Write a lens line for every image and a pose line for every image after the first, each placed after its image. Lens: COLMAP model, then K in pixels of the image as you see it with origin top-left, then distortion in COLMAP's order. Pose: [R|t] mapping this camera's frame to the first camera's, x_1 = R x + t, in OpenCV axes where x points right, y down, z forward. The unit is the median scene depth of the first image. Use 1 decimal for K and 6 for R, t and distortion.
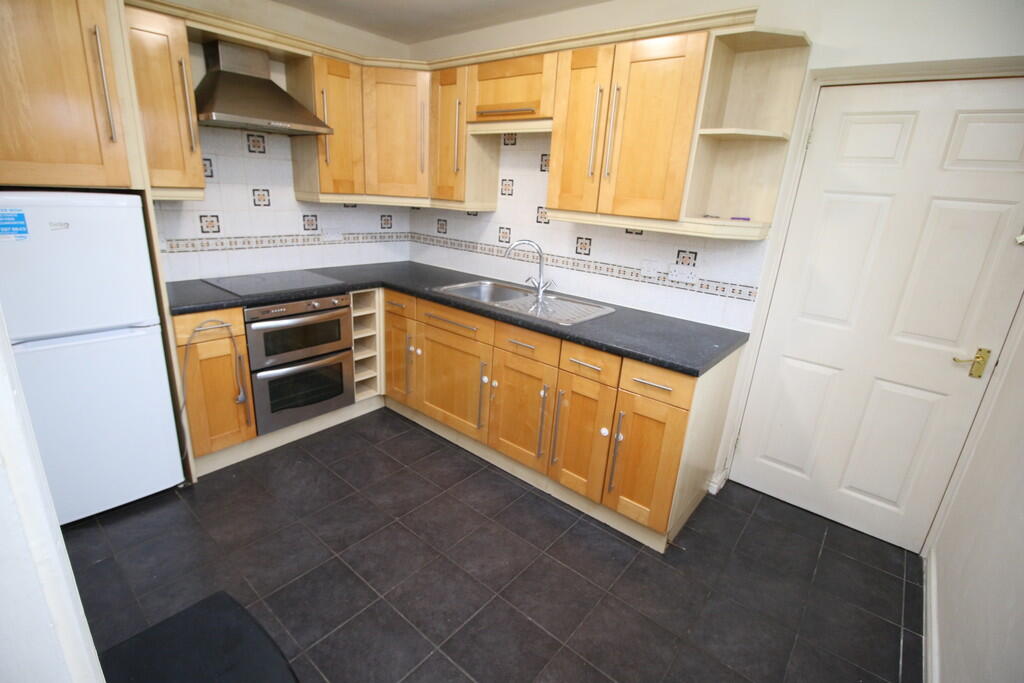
lens RADIAL K [[473.1, 0, 505.1], [0, 473.1, 342.7], [0, 0, 1]] dist [-0.001891, -0.010932]
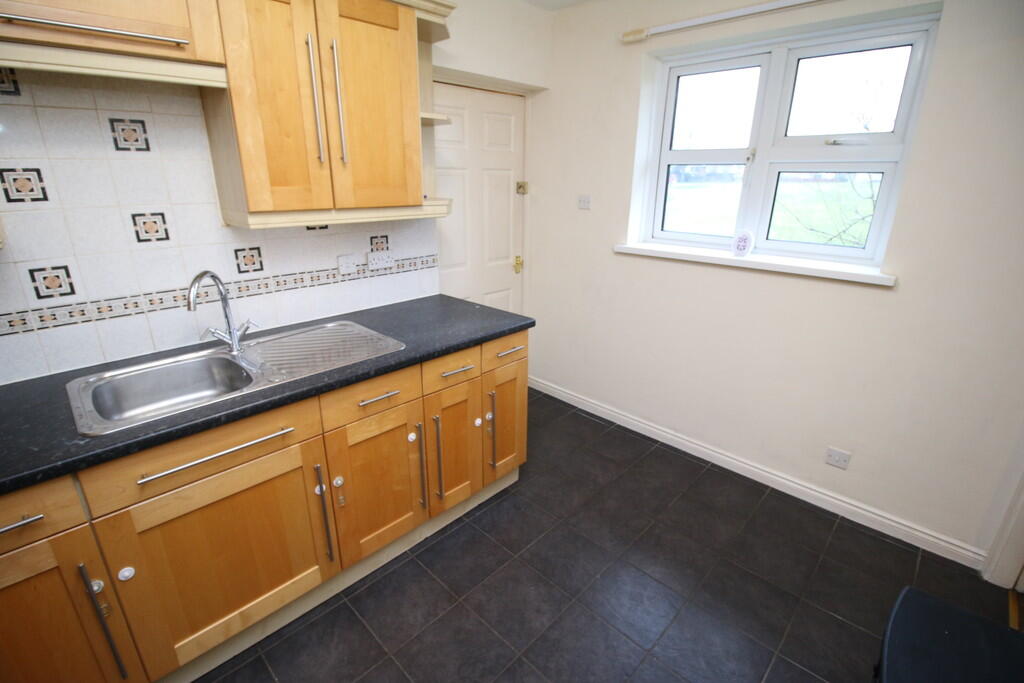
lens RADIAL K [[473.1, 0, 505.1], [0, 473.1, 342.7], [0, 0, 1]] dist [-0.001891, -0.010932]
pose [[0.074546, -0.383711, 0.920440, -0.561714], [0.307948, 0.886753, 0.344727, -0.252241], [-0.948478, 0.257749, 0.184266, 0.629202]]
